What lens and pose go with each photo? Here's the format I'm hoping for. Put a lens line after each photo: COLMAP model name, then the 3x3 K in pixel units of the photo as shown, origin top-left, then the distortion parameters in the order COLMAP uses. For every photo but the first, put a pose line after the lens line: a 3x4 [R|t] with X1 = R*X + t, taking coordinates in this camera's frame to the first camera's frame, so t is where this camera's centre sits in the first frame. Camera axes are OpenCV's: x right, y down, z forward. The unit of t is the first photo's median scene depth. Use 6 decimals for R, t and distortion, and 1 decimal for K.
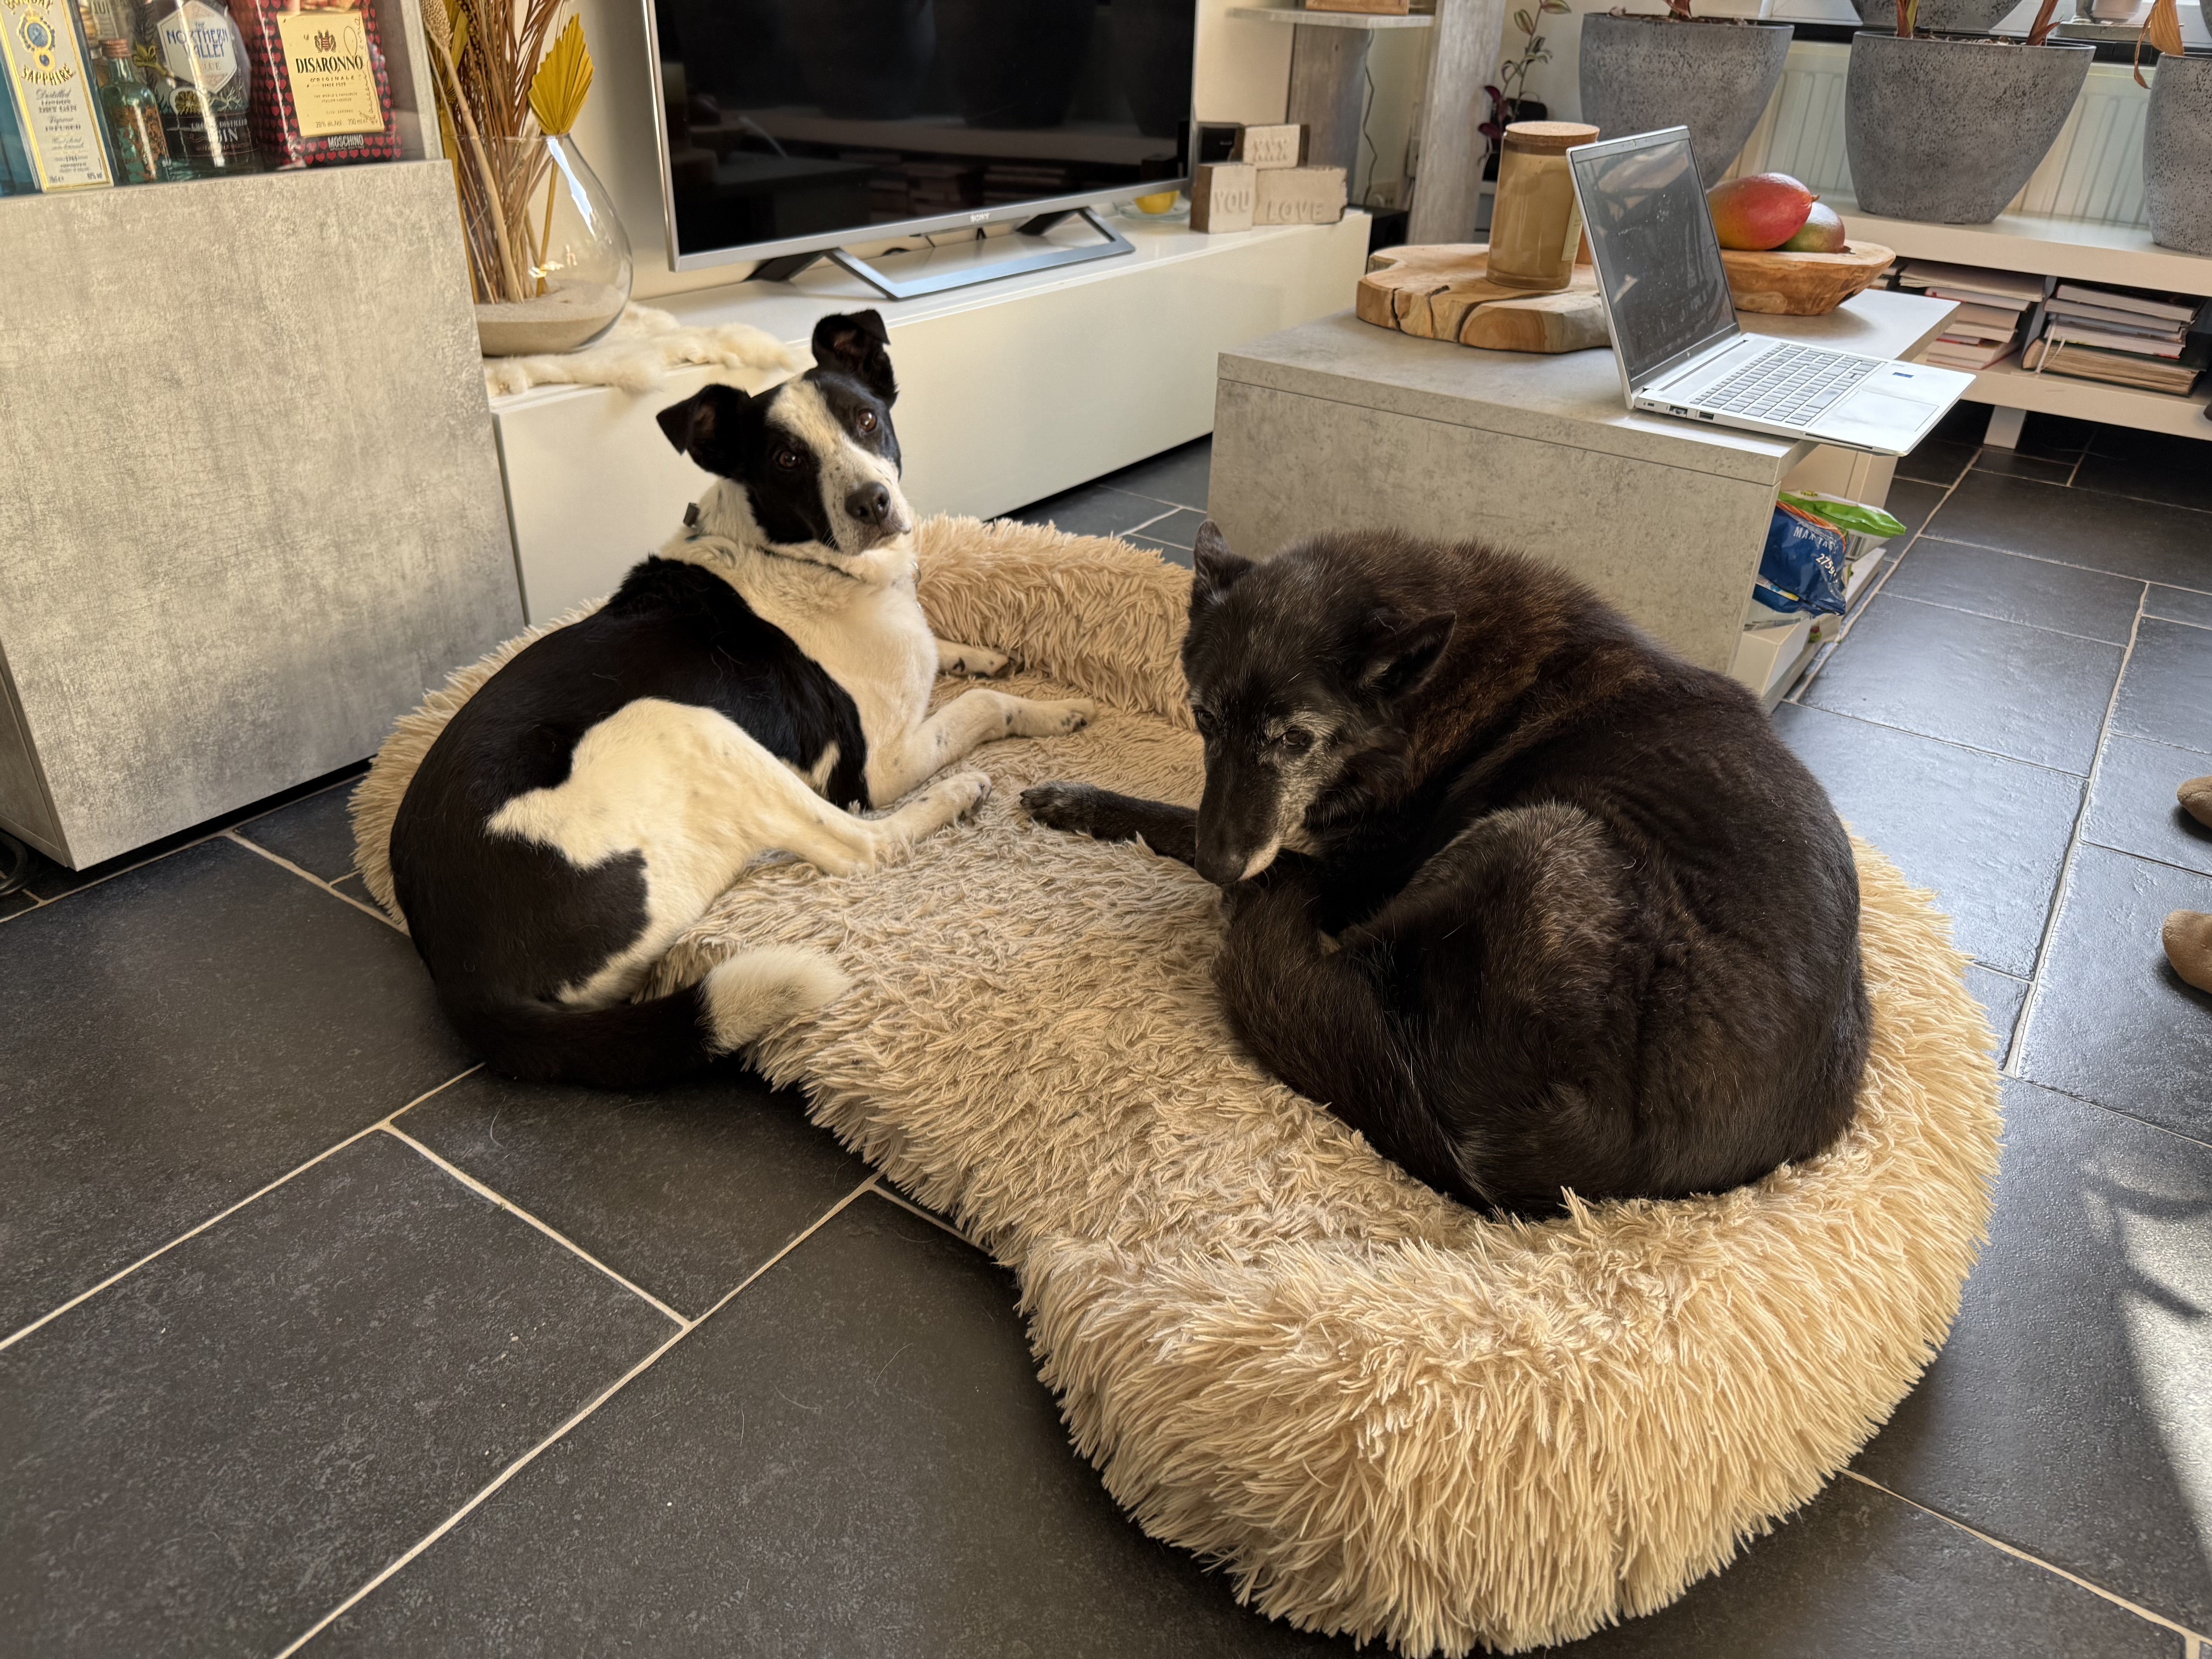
lens RADIAL K [[1558.5, 0, 1102.2], [0, 1558.5, 779.9], [0, 0, 1]] dist [0.026926, -0.000123]
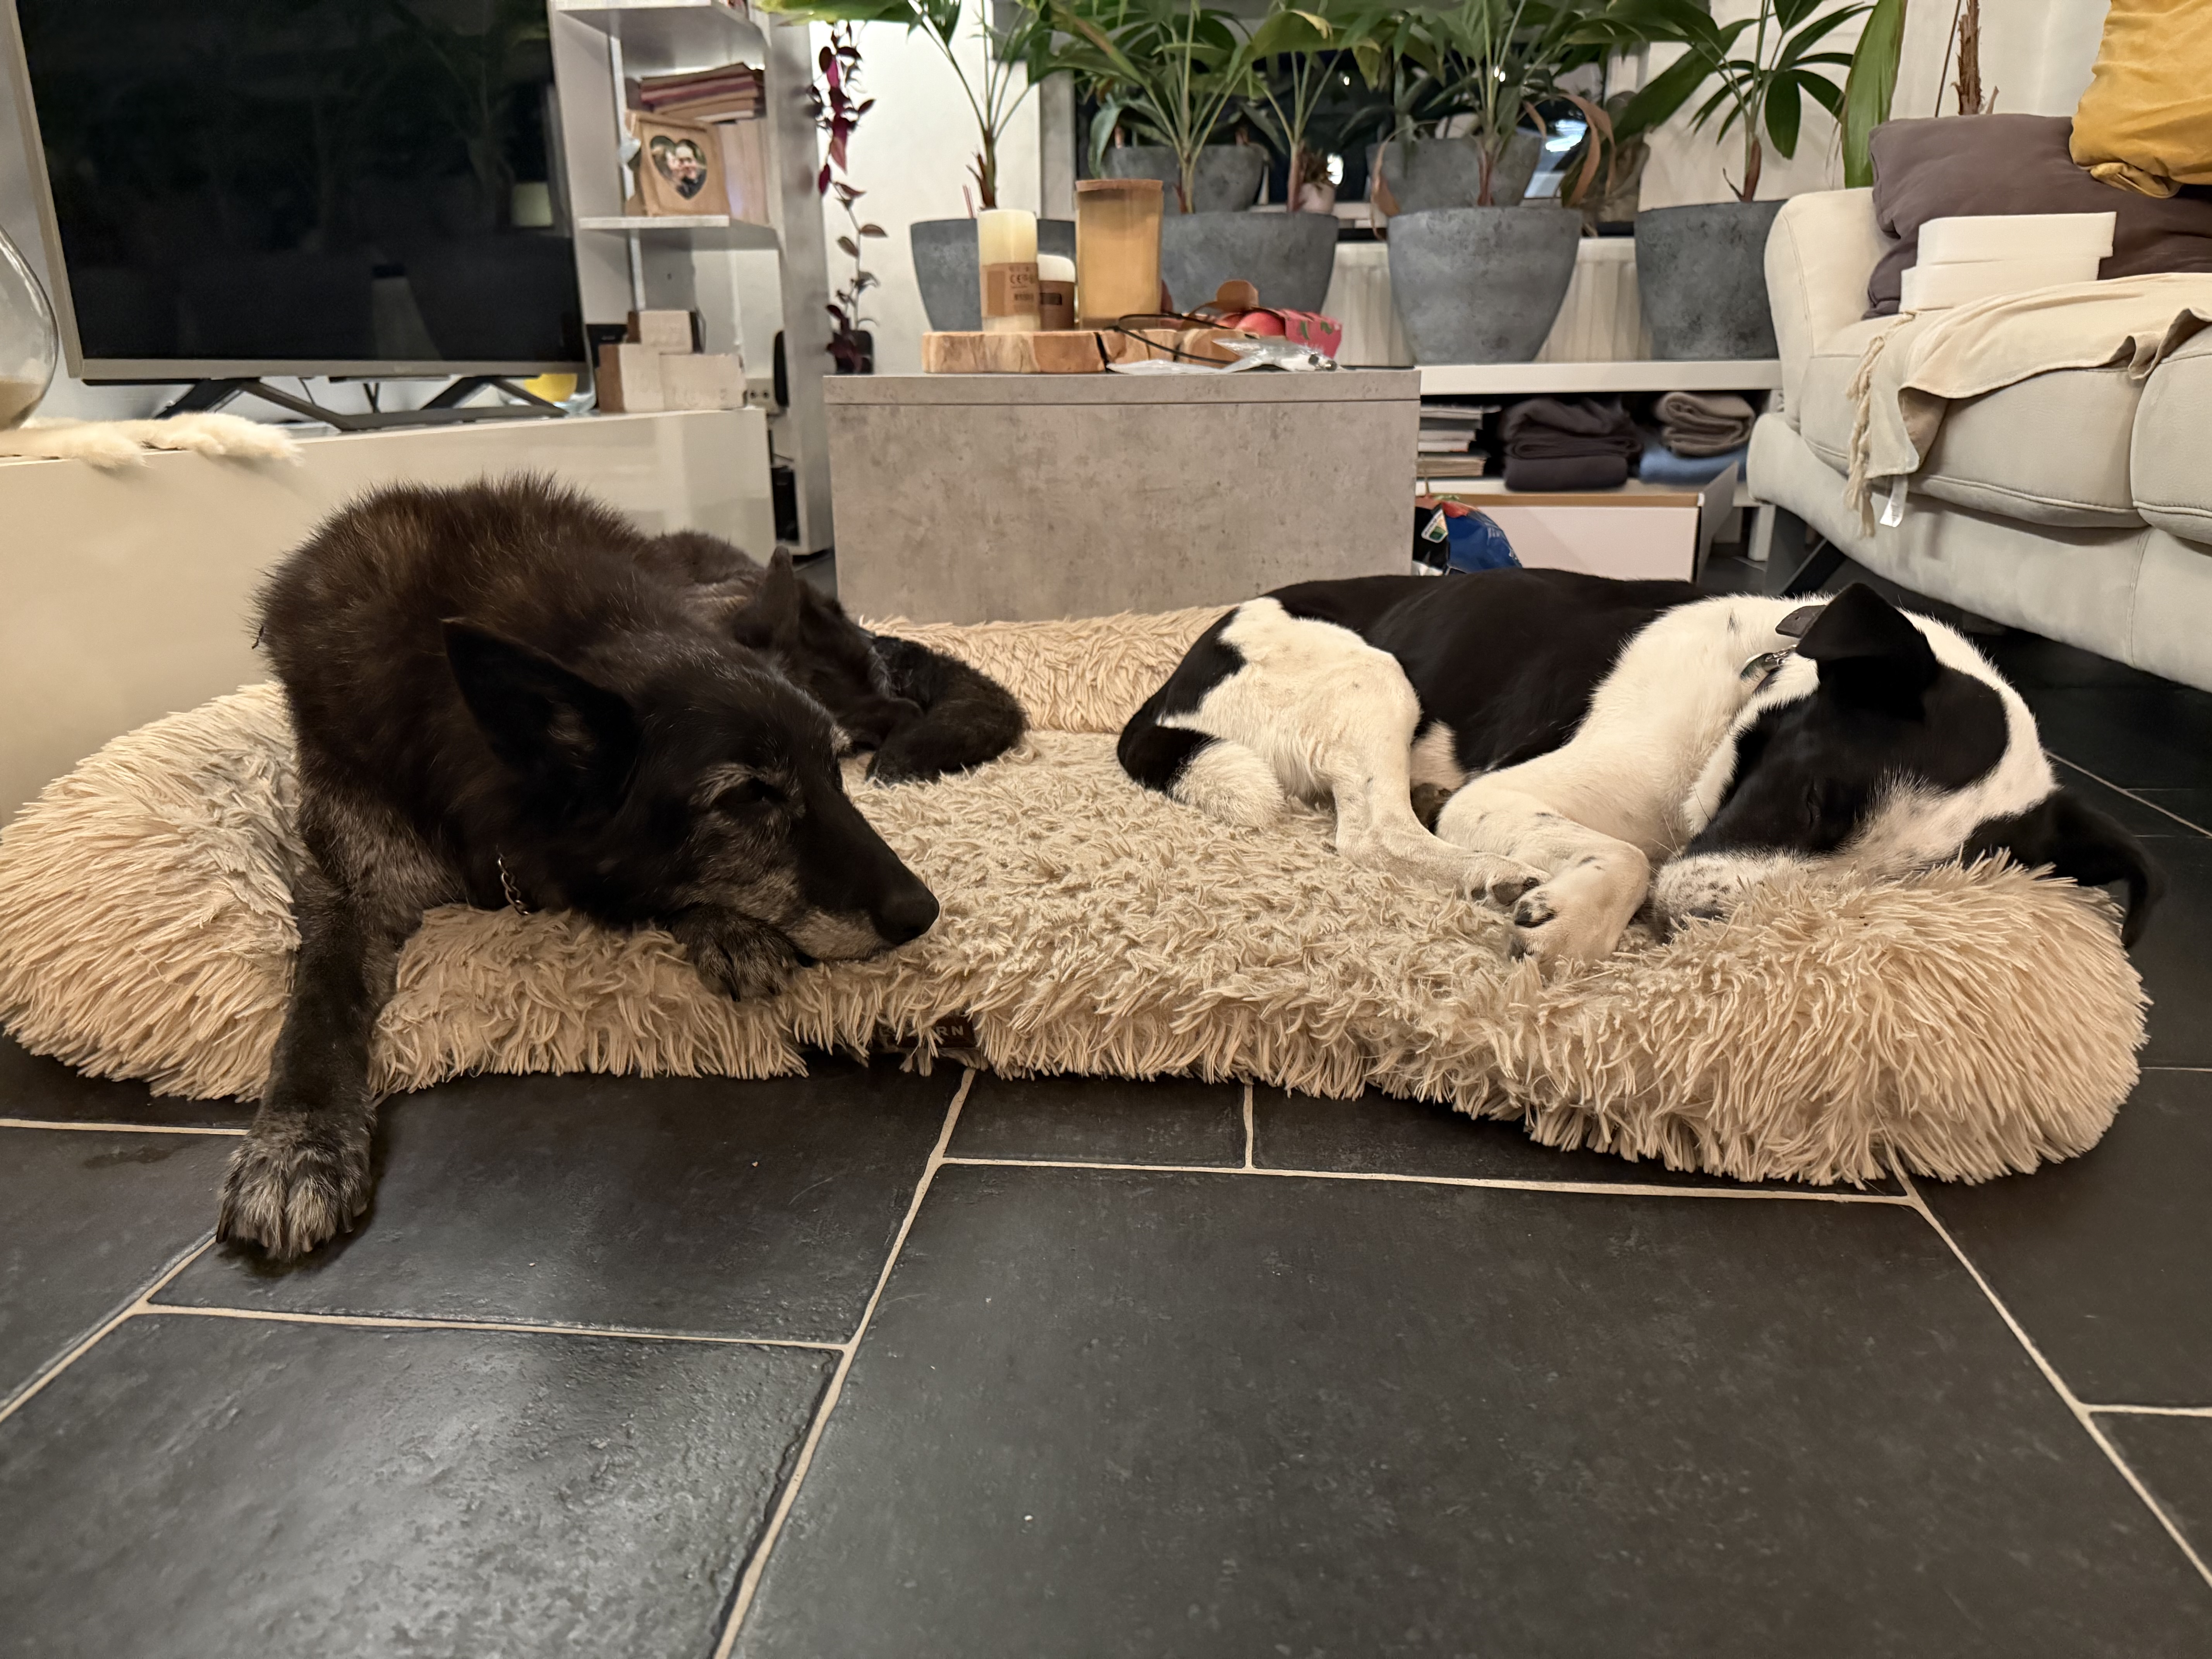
lens RADIAL K [[1541.2, 0, 1106.0], [0, 1541.2, 829.5], [0, 0, 1]] dist [0.087081, -0.166882]
pose [[0.873757, -0.181536, 0.451213, -0.243964], [0.265234, 0.955490, -0.129193, 0.145344], [-0.407676, 0.232560, 0.883015, 0.187780]]
